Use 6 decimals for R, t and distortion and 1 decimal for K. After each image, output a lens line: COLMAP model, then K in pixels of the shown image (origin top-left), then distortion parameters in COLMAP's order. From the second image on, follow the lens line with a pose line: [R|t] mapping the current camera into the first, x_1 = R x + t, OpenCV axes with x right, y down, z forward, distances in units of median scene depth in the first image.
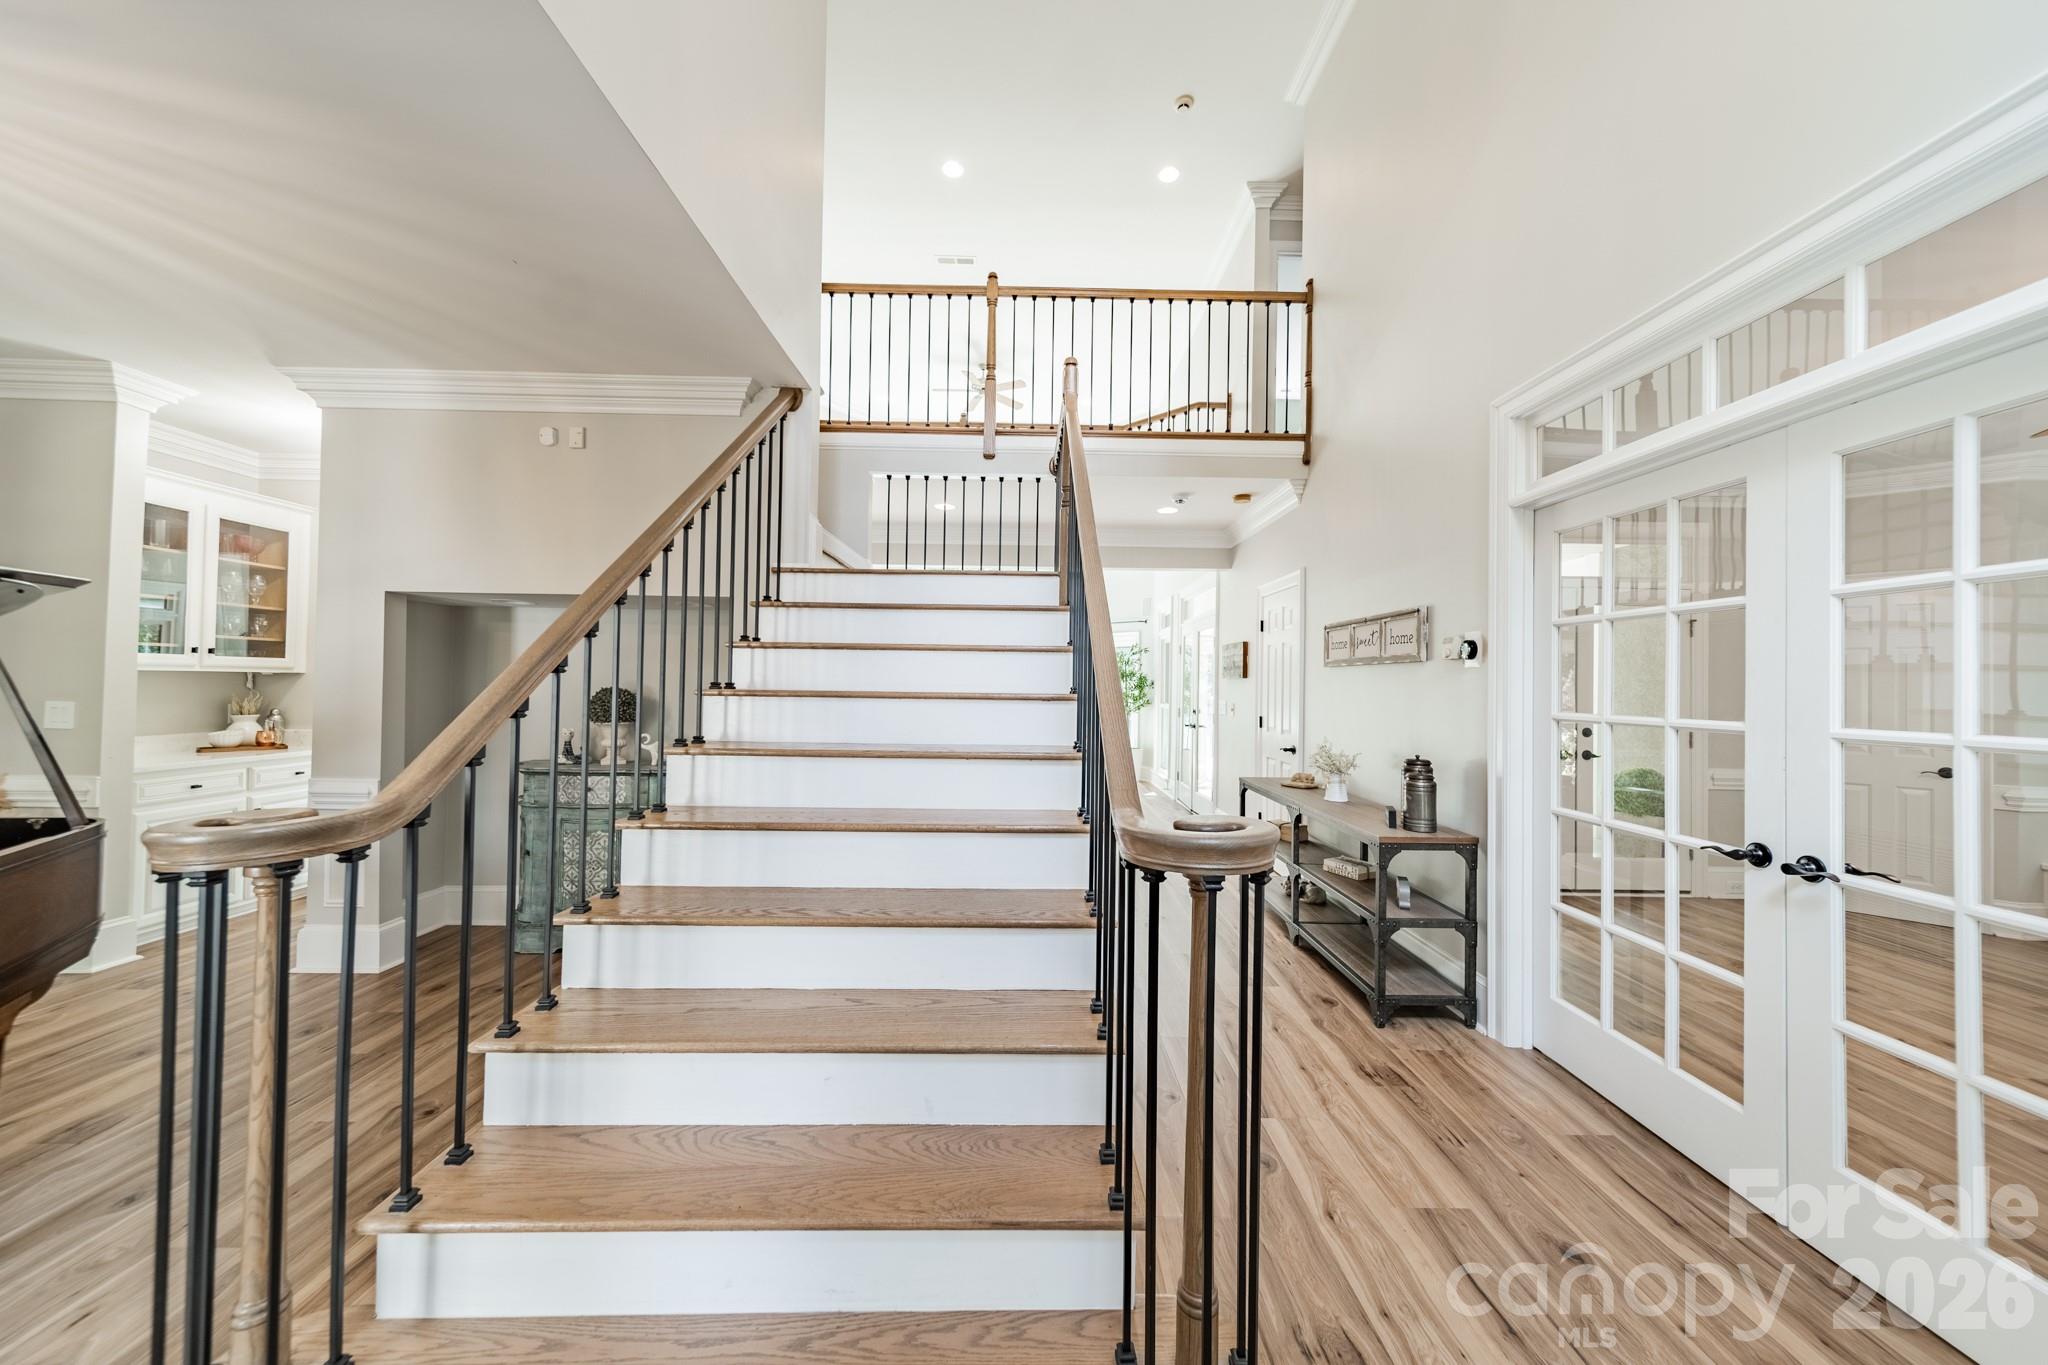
lens RADIAL K [[716.1, 0, 1033.1], [0, 716.1, 673.6], [0, 0, 1]] dist [0.003167, 0.000458]
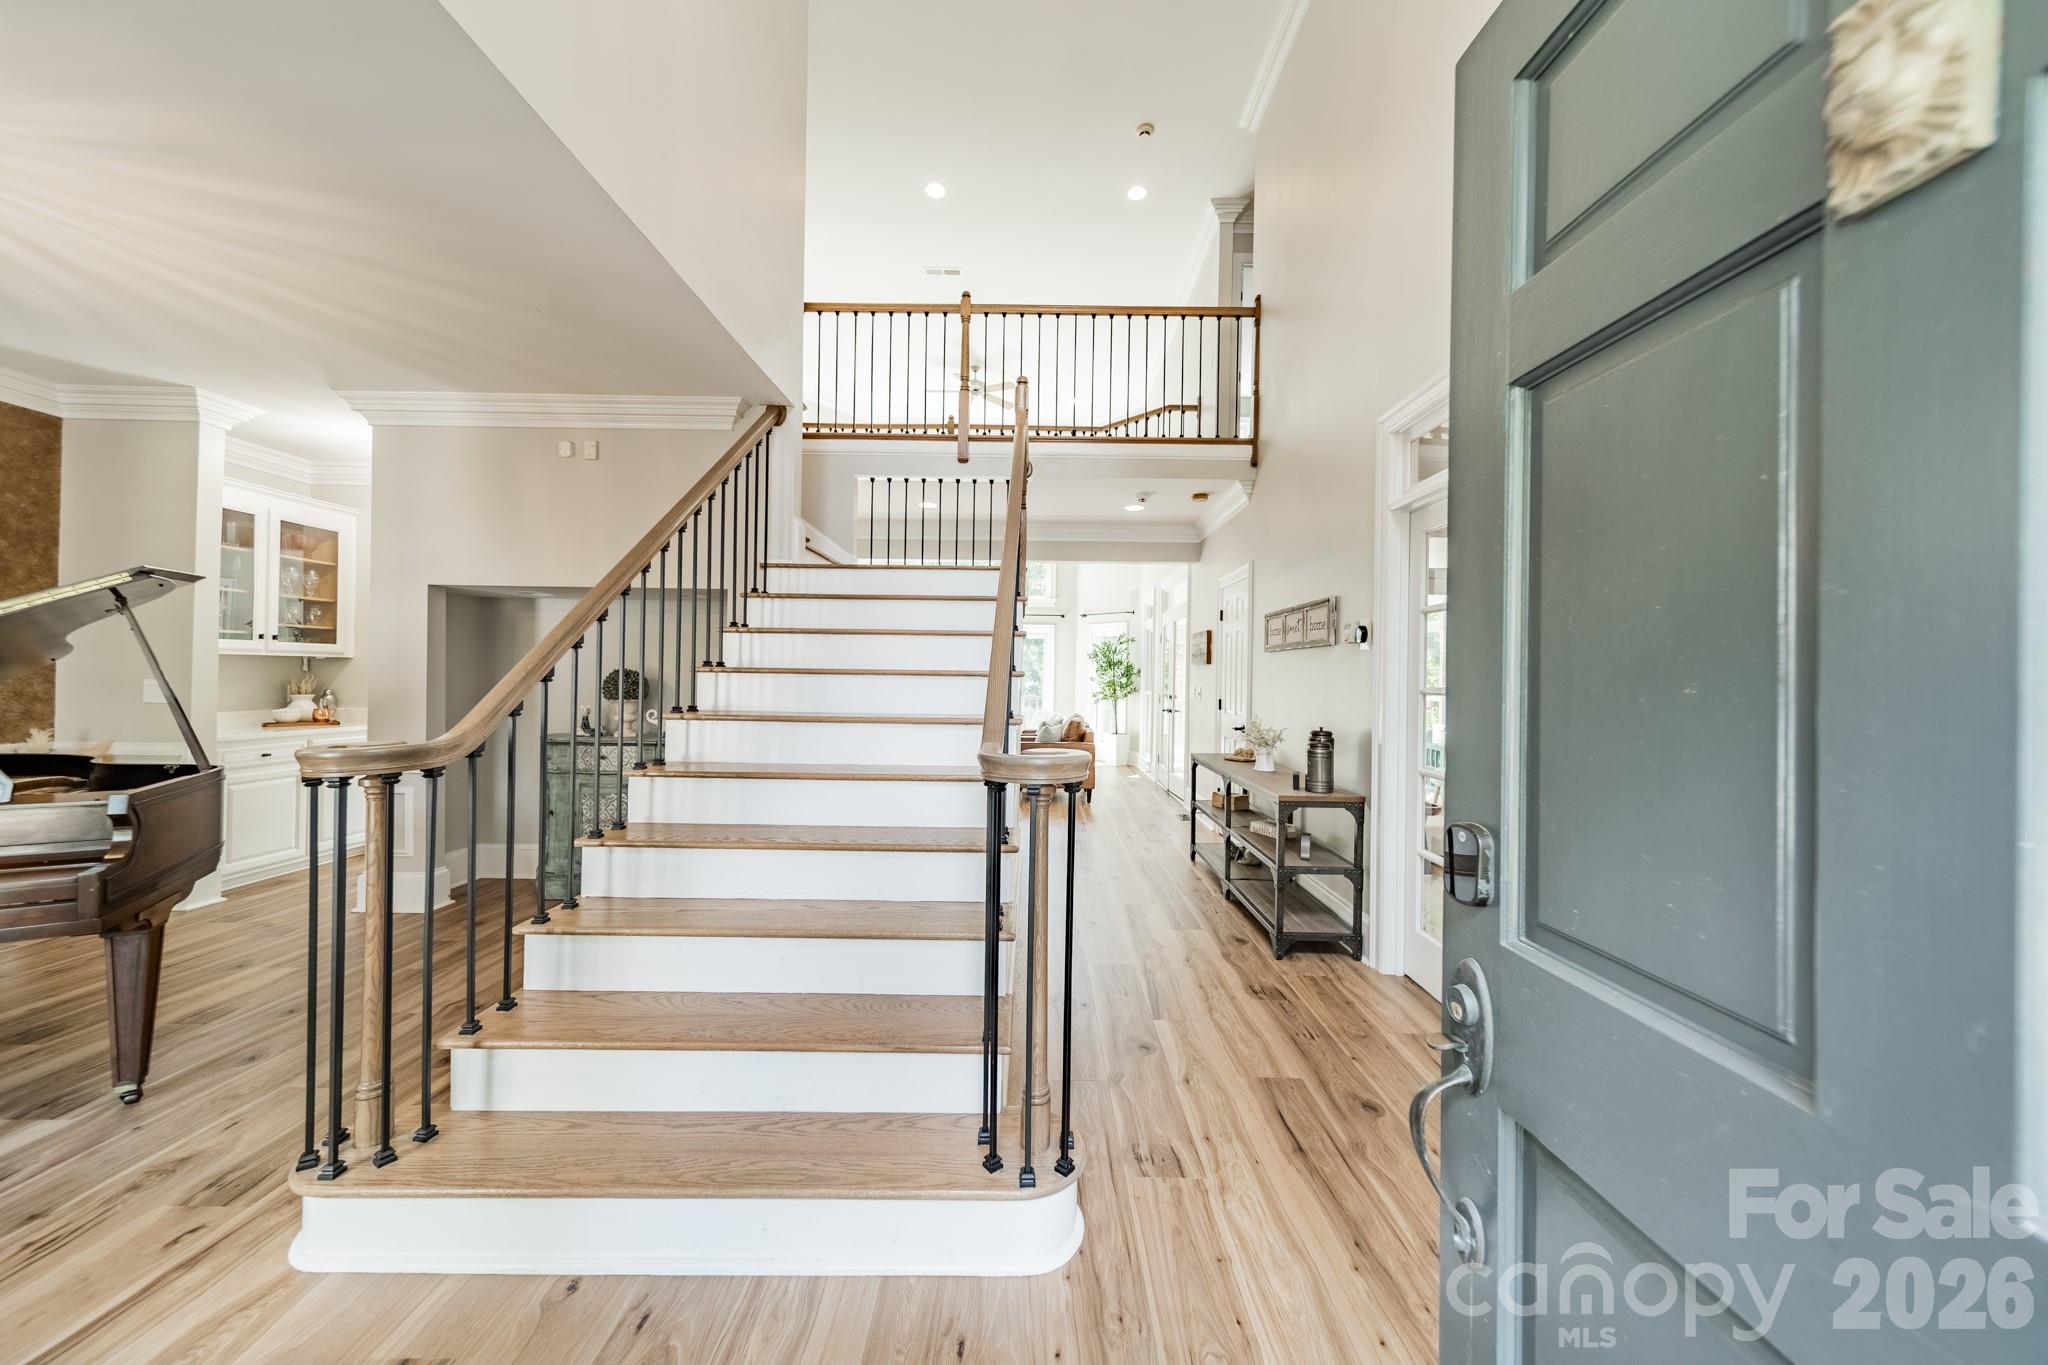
lens RADIAL K [[716.1, 0, 1031.5], [0, 716.1, 675.1], [0, 0, 1]] dist [0.003167, 0.000458]
pose [[0.999813, 0.000725, -0.019307, 0.091421], [-0.000477, 0.999917, 0.012860, 0.015975], [0.019315, -0.012849, 0.999731, -0.138699]]
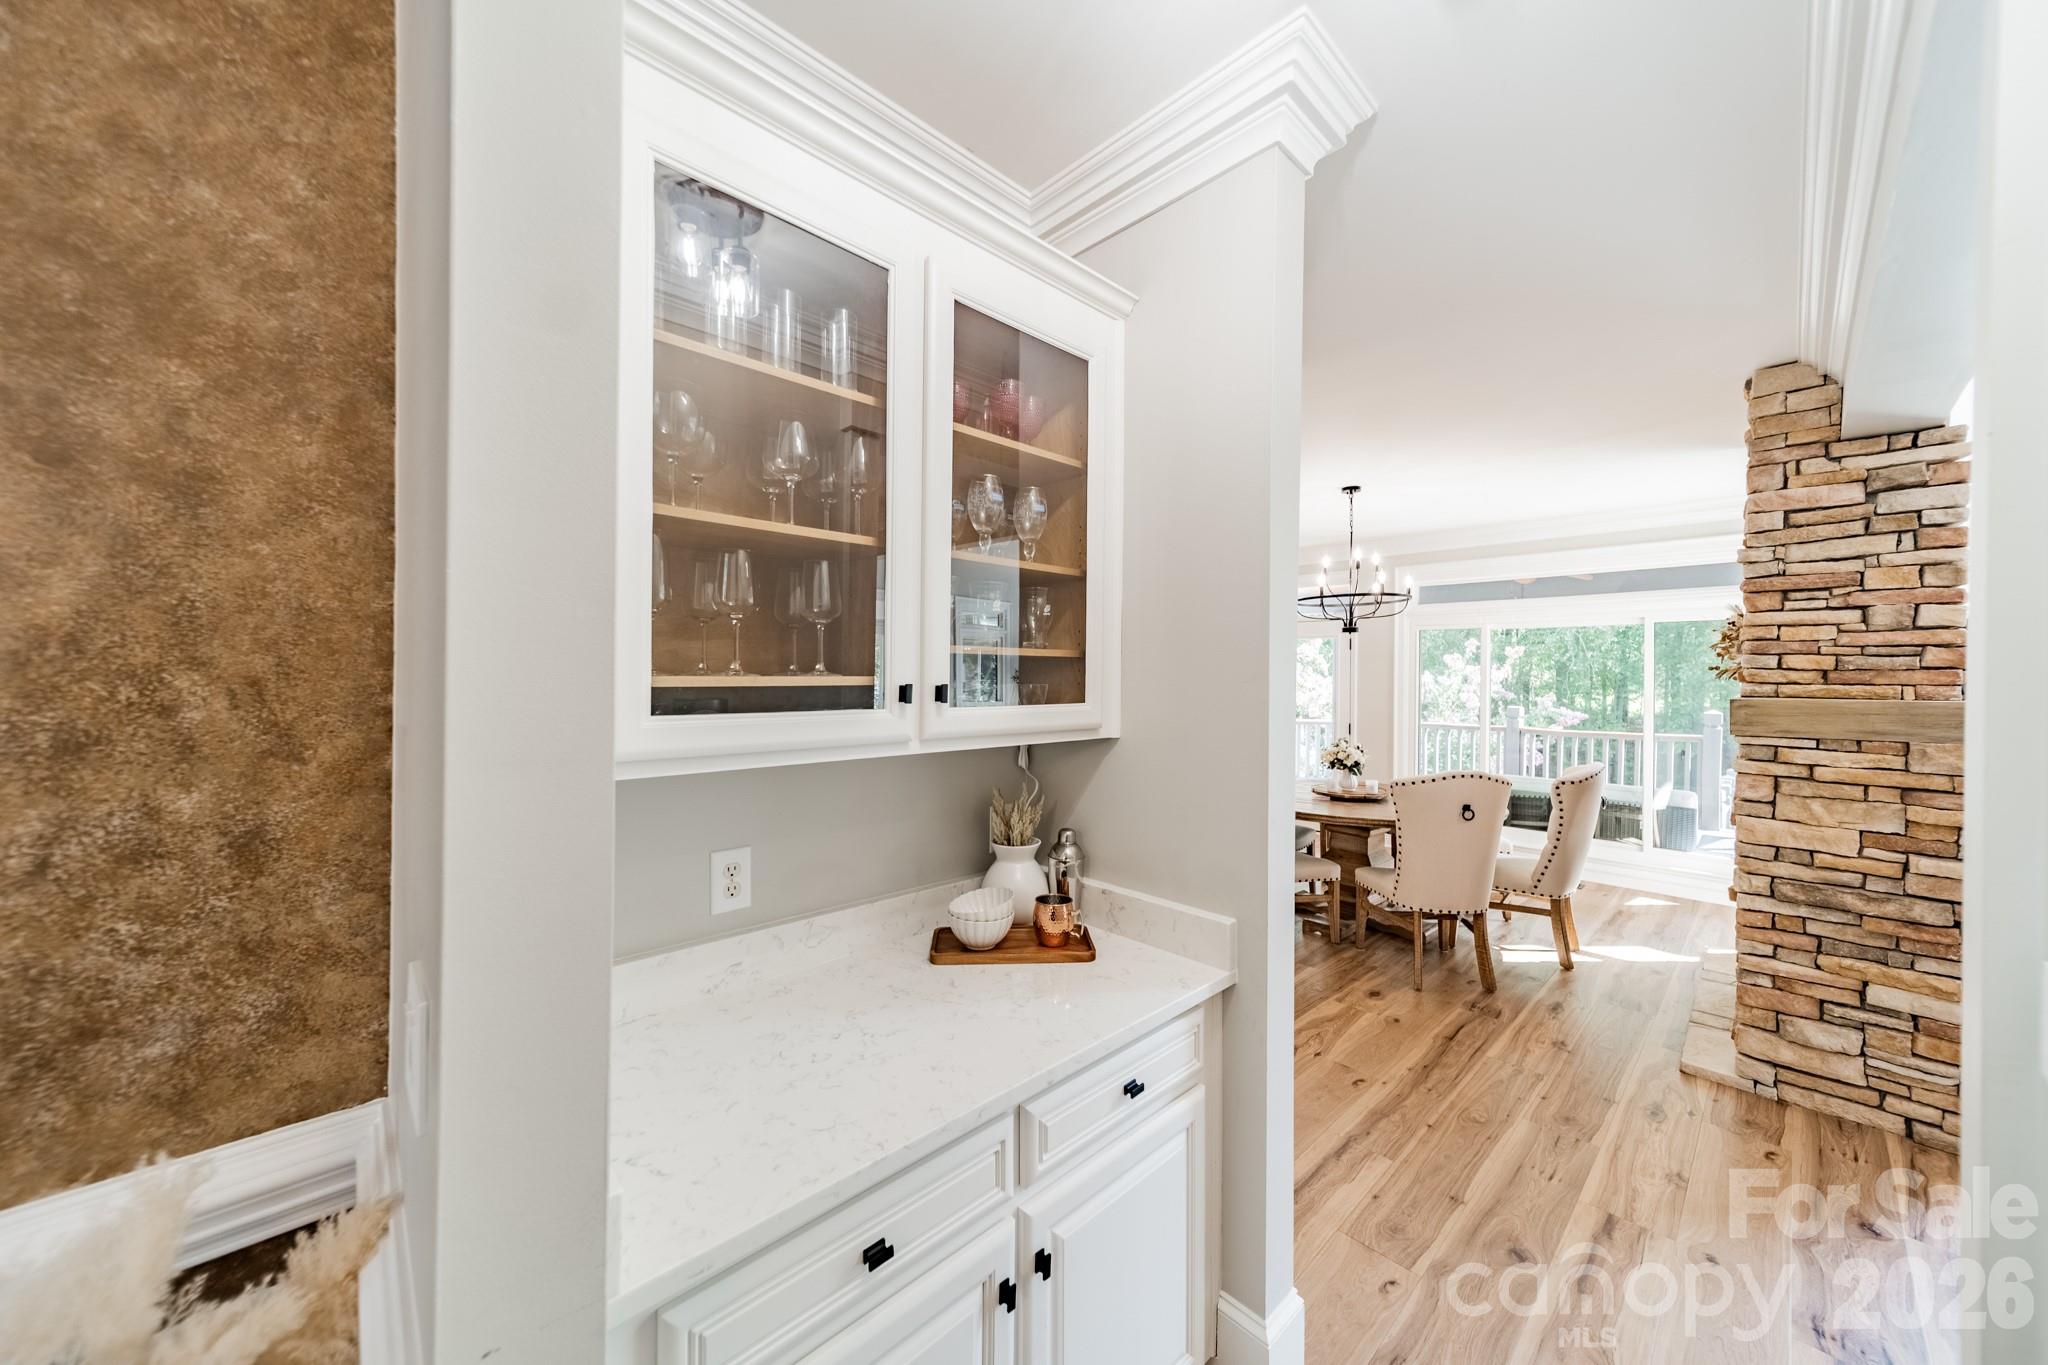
lens RADIAL K [[716.1, 0, 1027.4], [0, 716.1, 676.6], [0, 0, 1]] dist [0.003167, 0.000458]
pose [[0.672389, -0.005807, -0.740175, -1.070135], [0.013080, 0.999906, 0.004038, -0.049677], [0.740082, -0.012397, 0.672402, 0.992614]]
